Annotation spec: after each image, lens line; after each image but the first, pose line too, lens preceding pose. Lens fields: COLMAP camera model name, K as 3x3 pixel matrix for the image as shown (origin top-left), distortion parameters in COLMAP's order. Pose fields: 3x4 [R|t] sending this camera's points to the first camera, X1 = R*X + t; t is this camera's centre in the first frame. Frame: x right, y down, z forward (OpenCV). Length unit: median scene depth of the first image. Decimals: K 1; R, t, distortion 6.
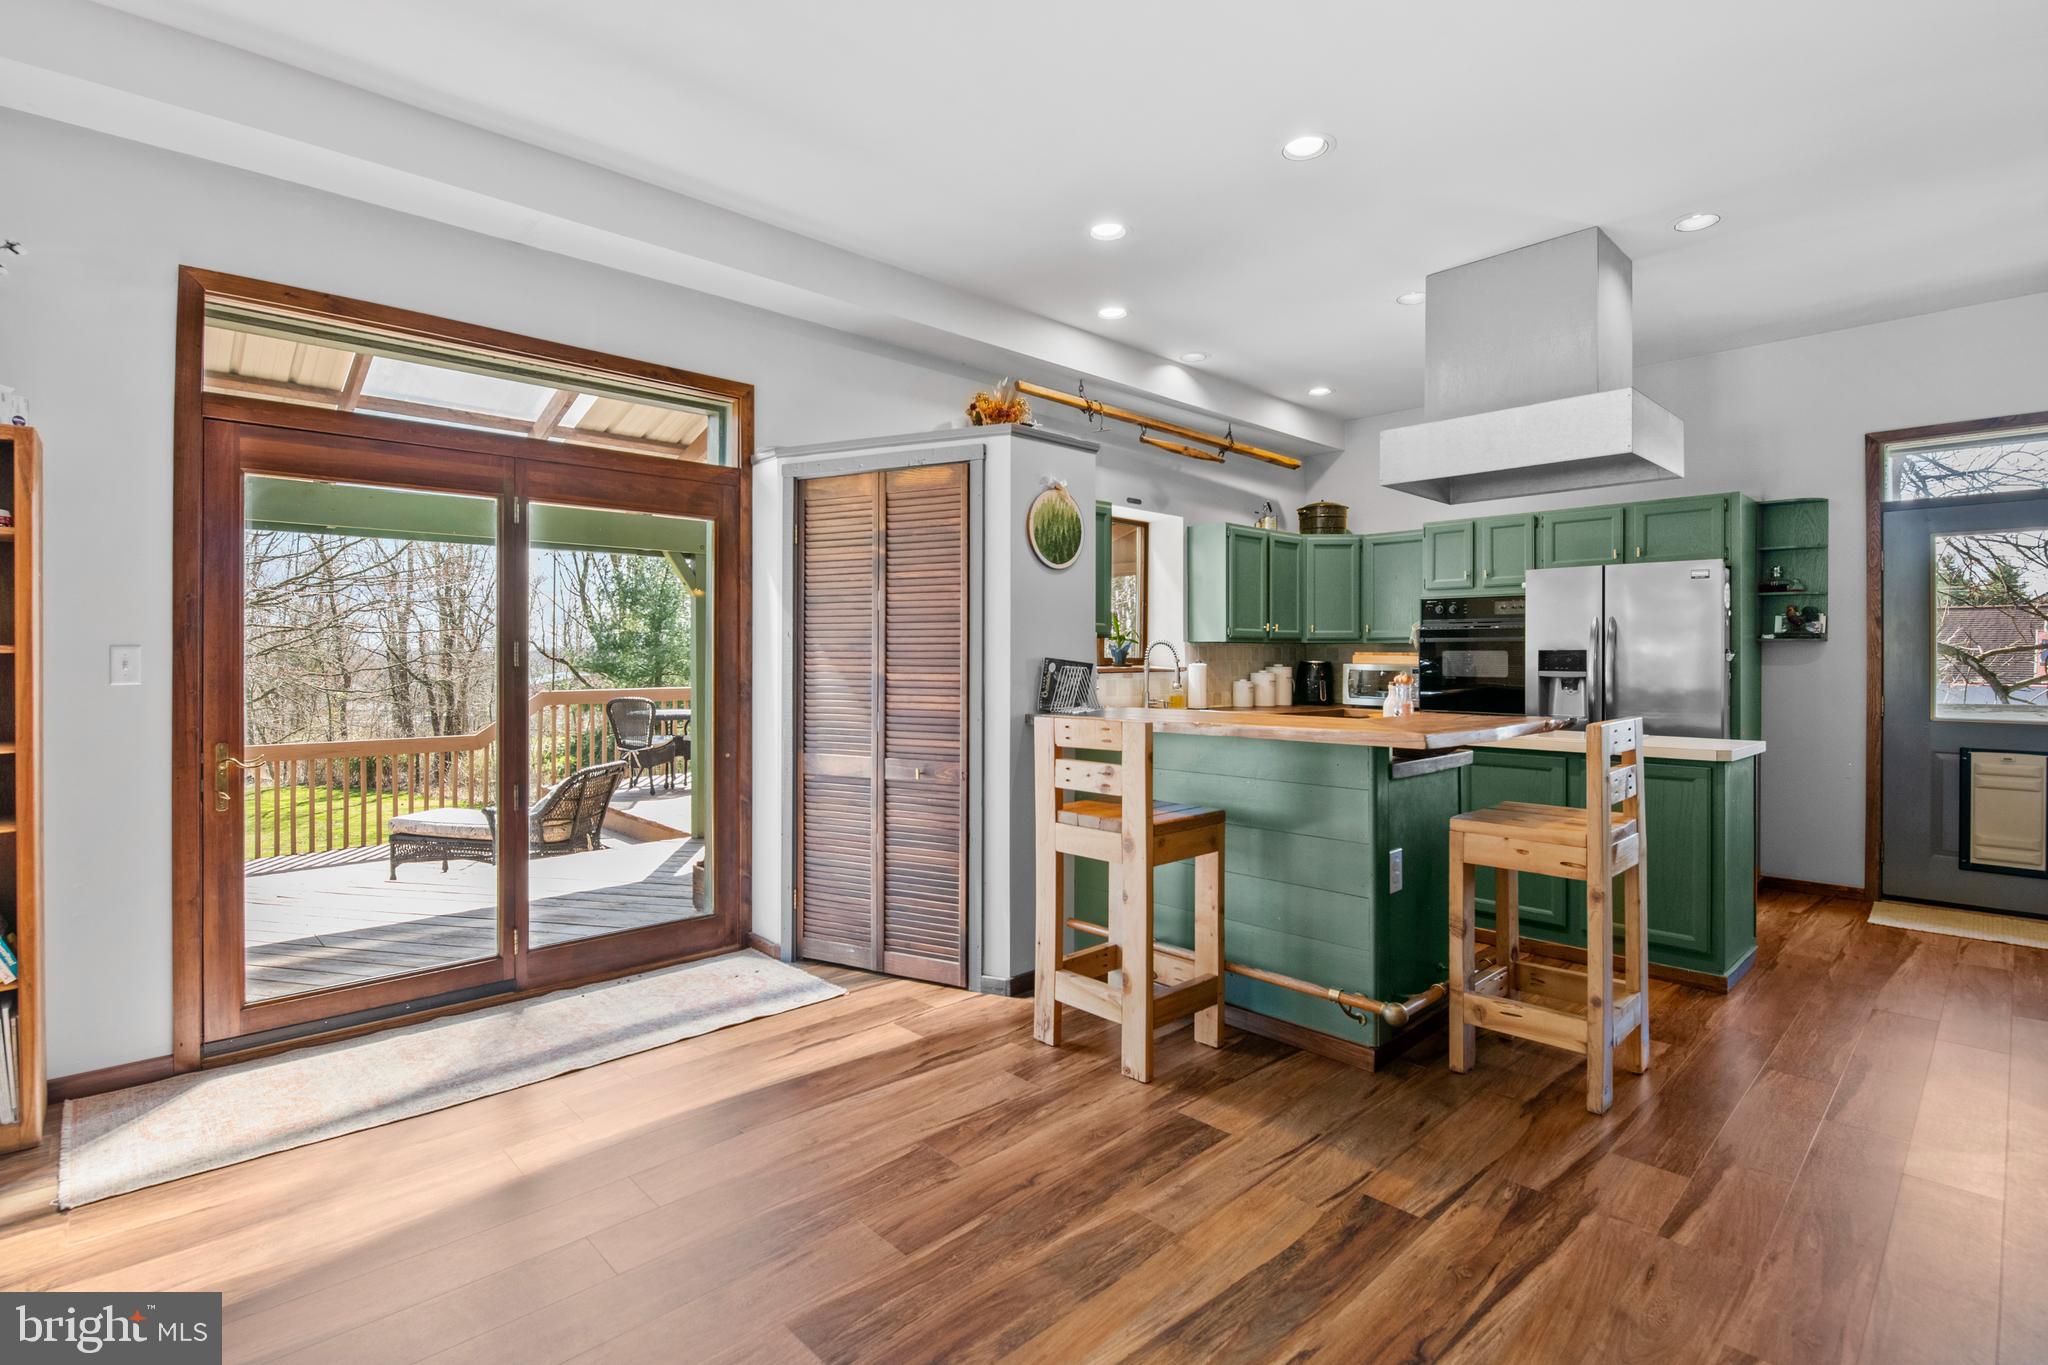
lens RADIAL K [[958.8, 0, 997.6], [0, 958.8, 657.6], [0, 0, 1]] dist [-0.010605, 0.000081]
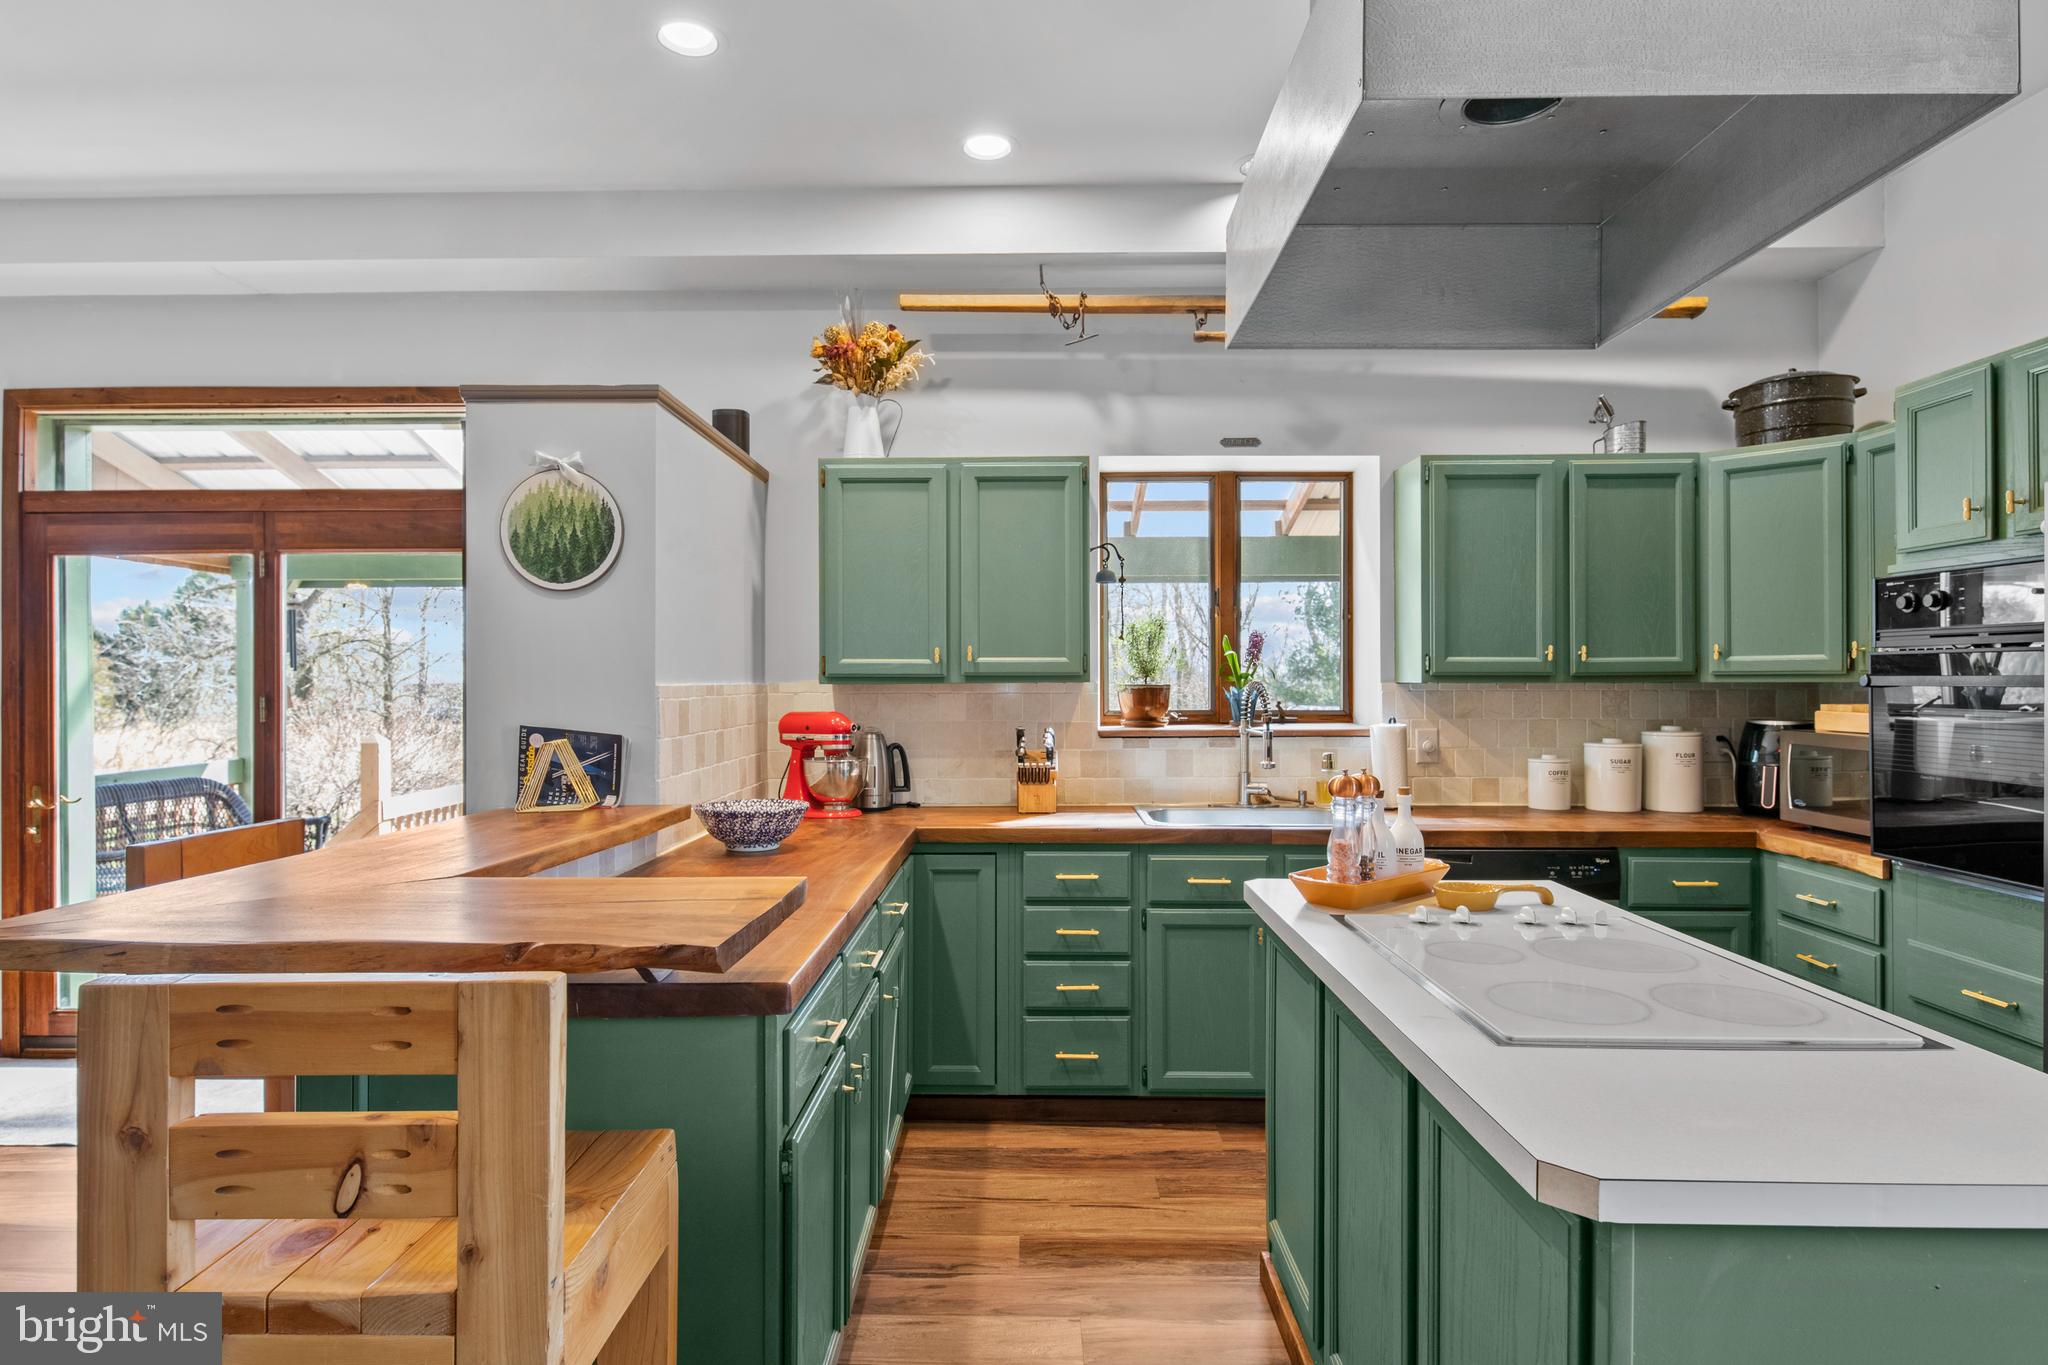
lens RADIAL K [[1129.6, 0, 1010.7], [0, 1129.6, 678.5], [0, 0, 1]] dist [0.004268, -0.002419]
pose [[0.722967, -0.004071, -0.690870, 0.601633], [0.002036, 0.999991, -0.003762, -0.020900], [0.690879, 0.001313, 0.722969, 0.478226]]
